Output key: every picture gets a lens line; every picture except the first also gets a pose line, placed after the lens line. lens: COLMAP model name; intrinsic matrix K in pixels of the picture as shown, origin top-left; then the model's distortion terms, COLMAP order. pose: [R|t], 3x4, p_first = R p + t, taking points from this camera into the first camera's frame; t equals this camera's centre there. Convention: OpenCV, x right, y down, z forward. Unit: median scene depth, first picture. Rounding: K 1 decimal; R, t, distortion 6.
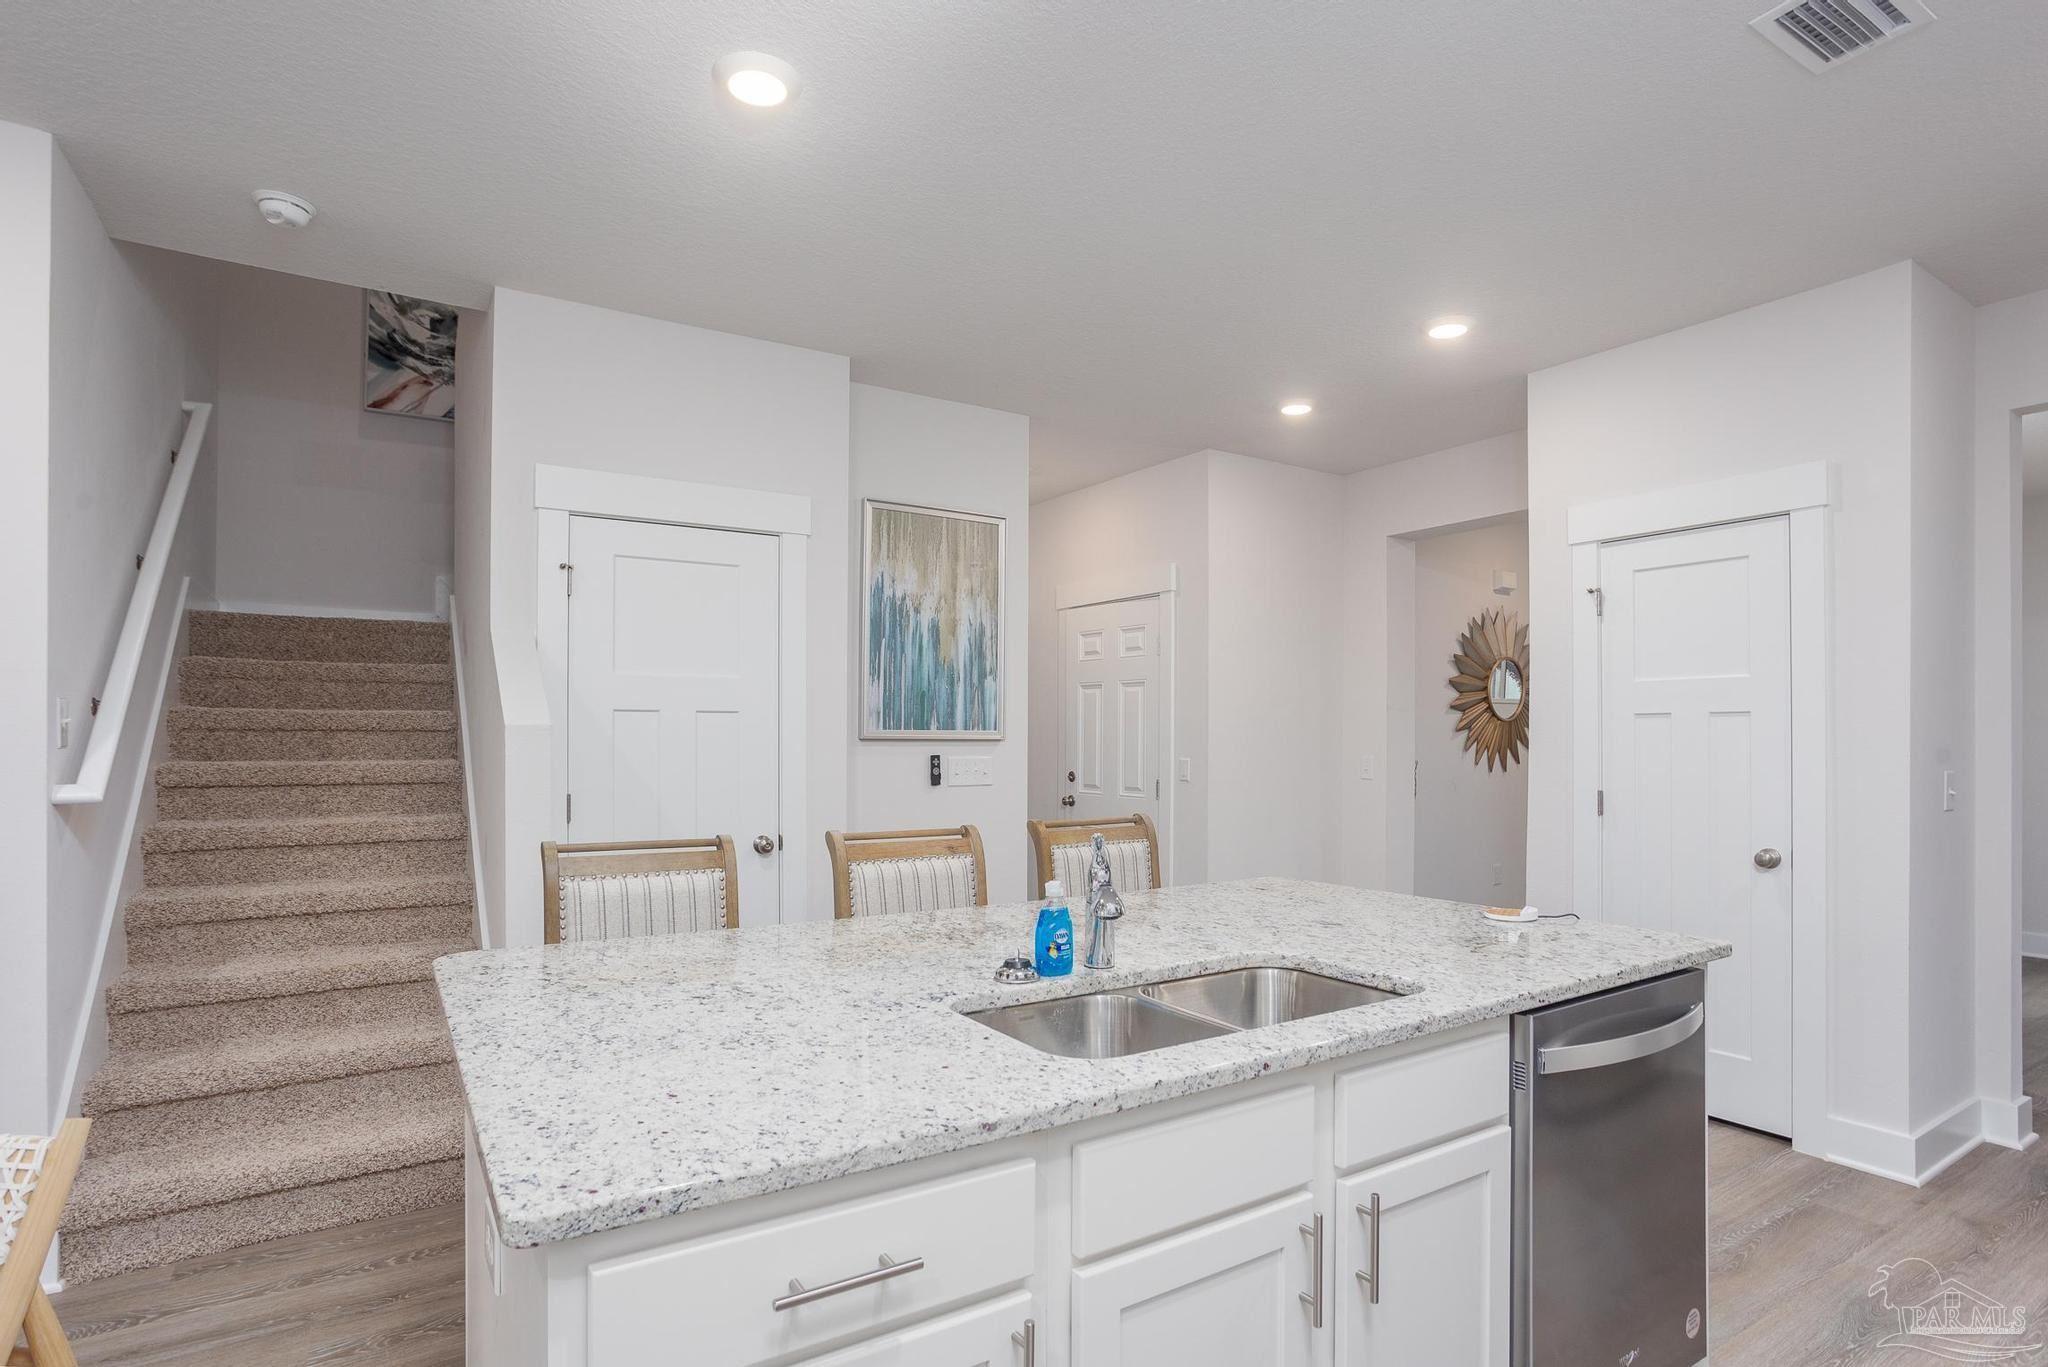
lens RADIAL K [[1012.3, 0, 1008.6], [0, 1012.3, 714.9], [0, 0, 1]] dist [-0.034959, 0.015879]
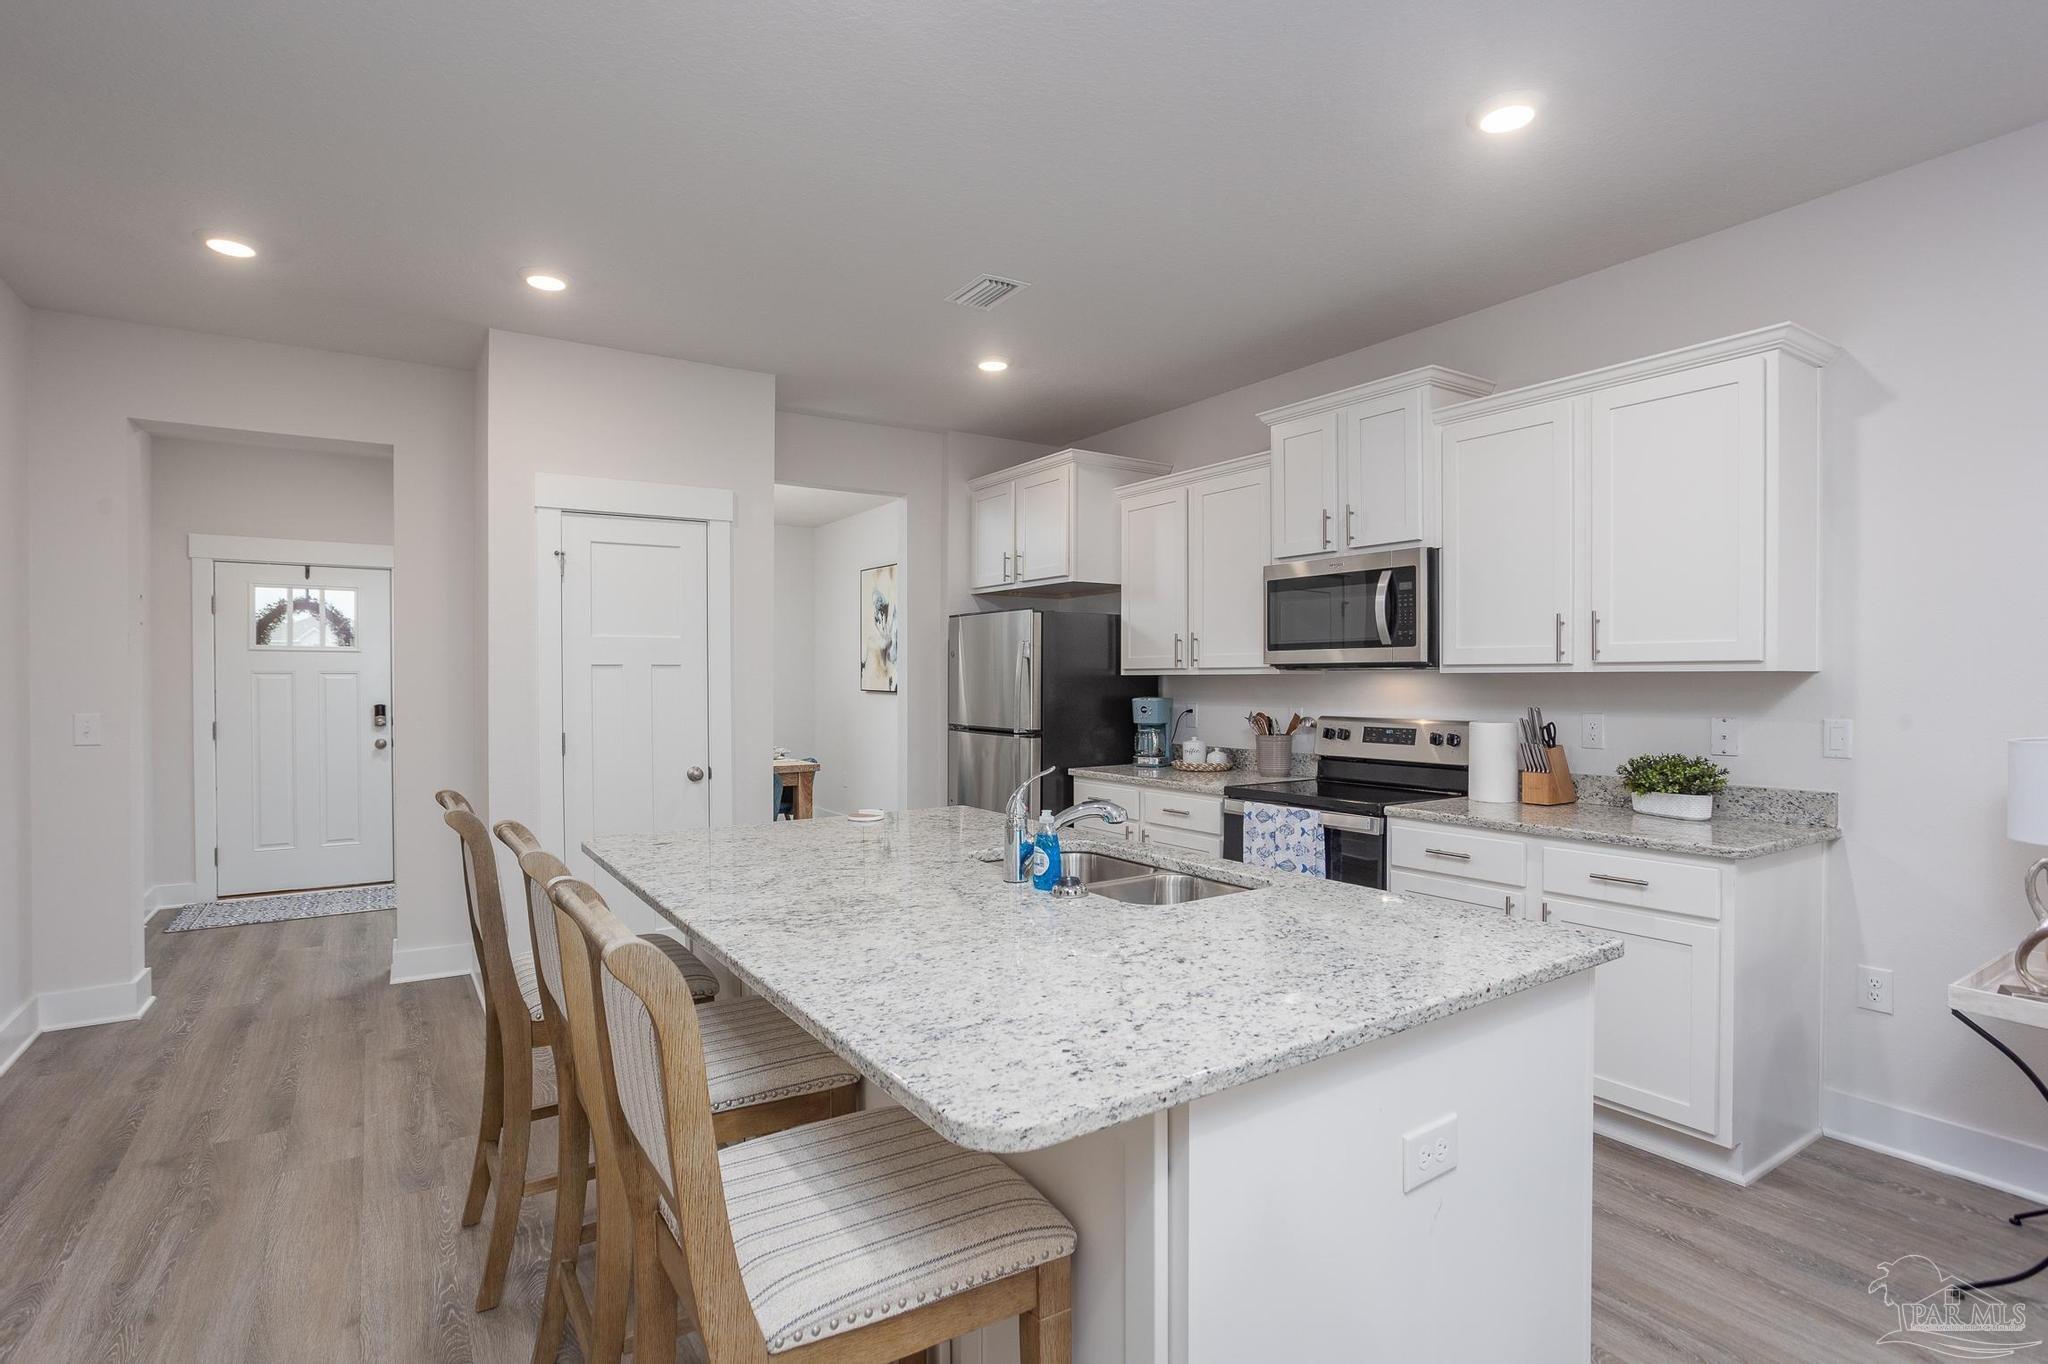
lens RADIAL K [[1012.3, 0, 1036.3], [0, 1012.3, 684.7], [0, 0, 1]] dist [-0.034959, 0.015879]
pose [[-0.019499, -0.012342, 0.999734, -1.310176], [-0.013262, 0.999839, 0.012084, 0.002397], [-0.999722, -0.013023, -0.019660, 1.189627]]
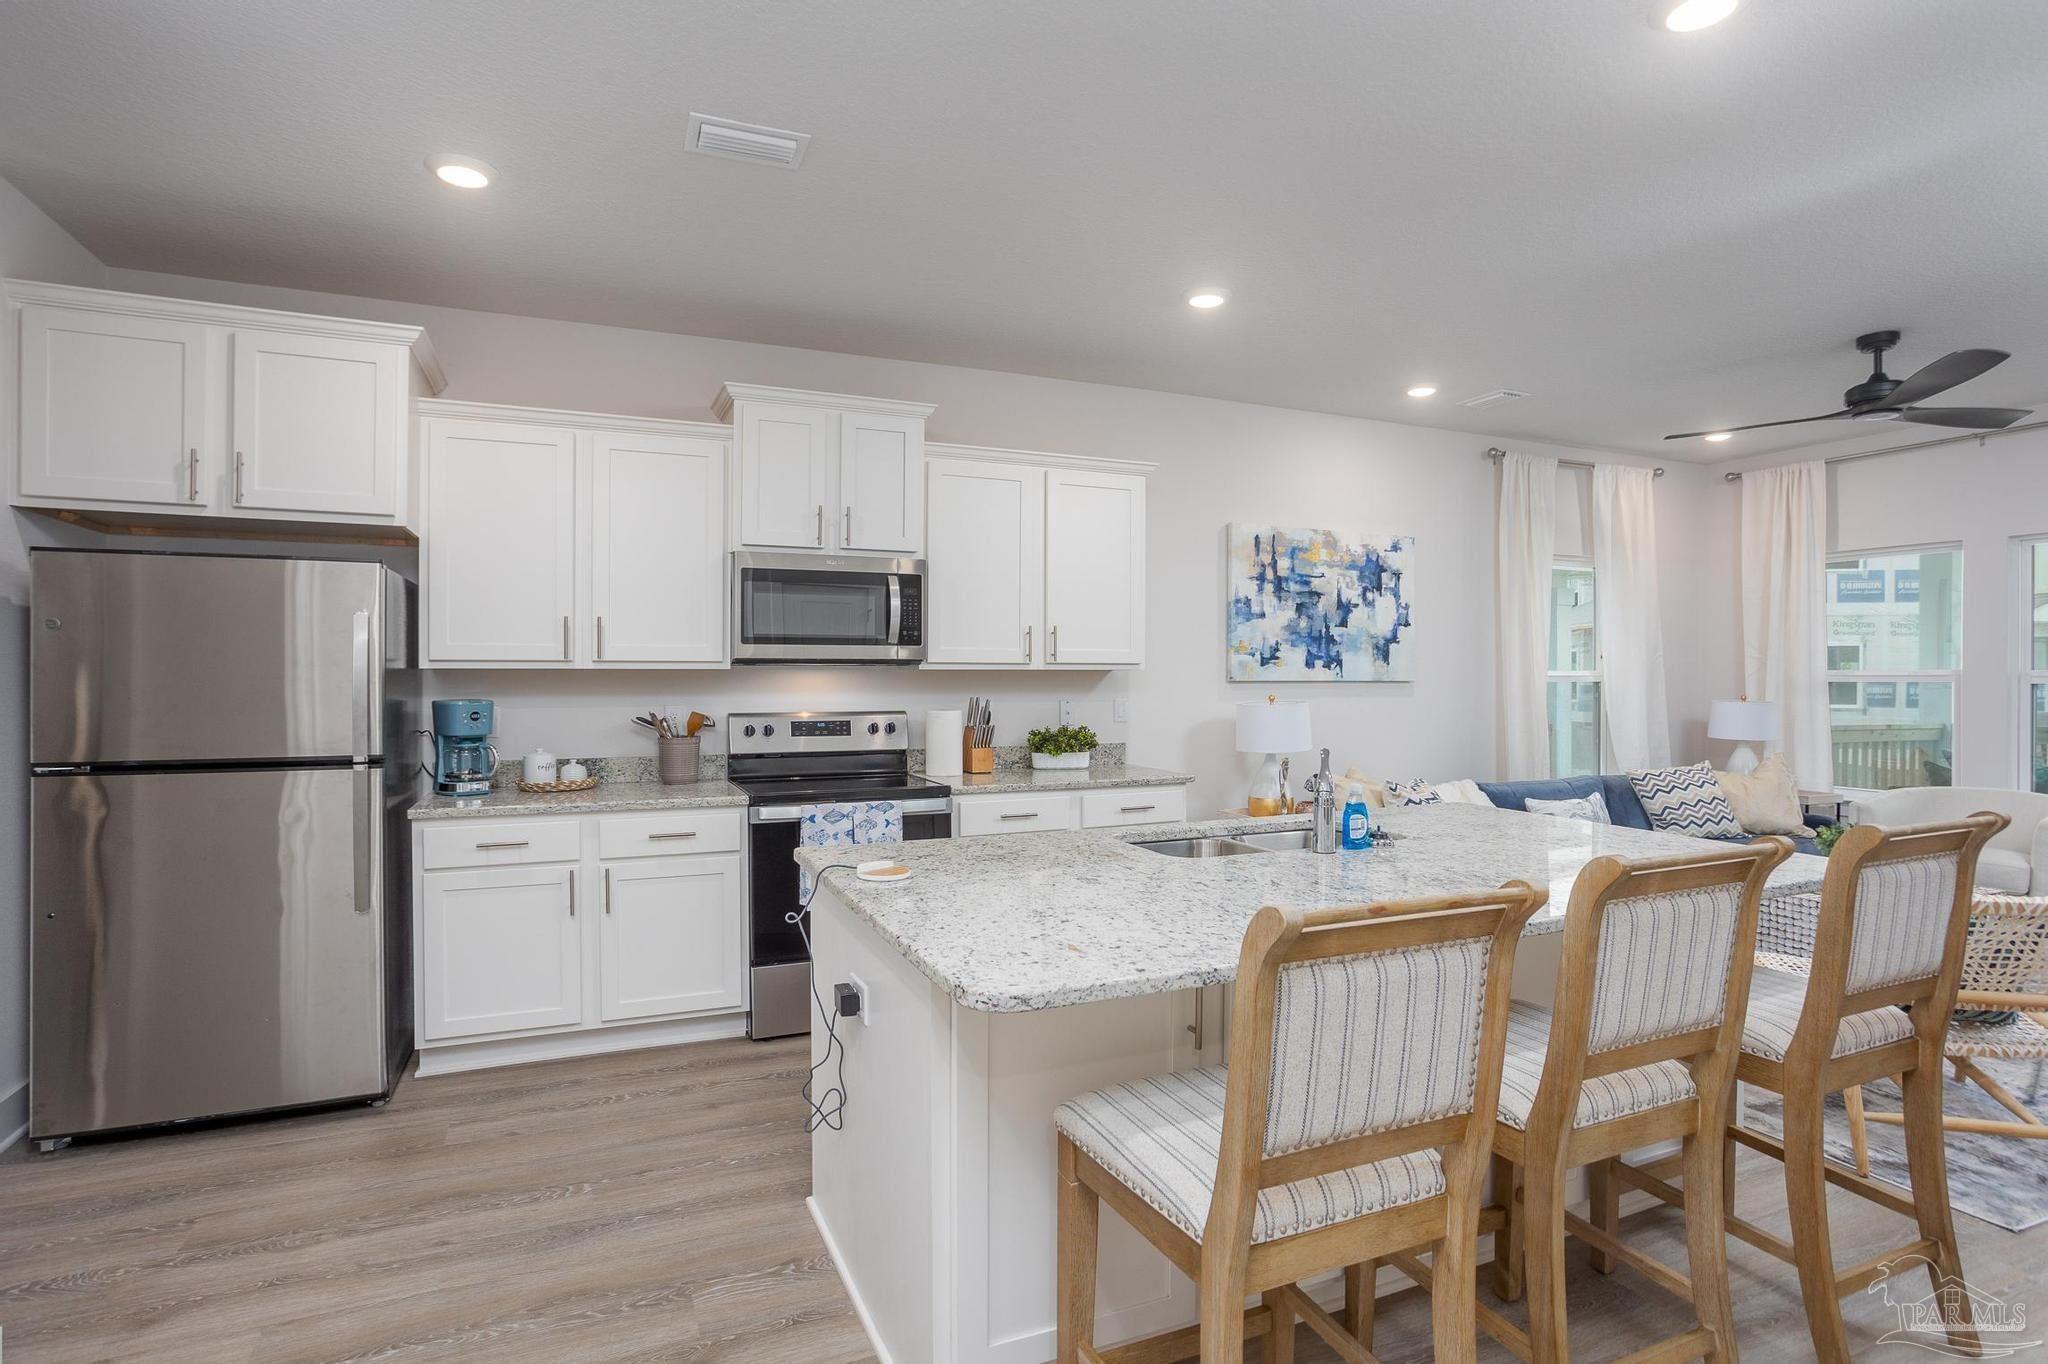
lens RADIAL K [[1012.3, 0, 993.8], [0, 1012.3, 680.2], [0, 0, 1]] dist [-0.034959, 0.015879]
pose [[-0.984580, -0.008700, 0.174720, 0.337108], [-0.009980, 0.999929, -0.006450, 0.035825], [-0.174652, -0.008094, -0.984597, 2.850806]]
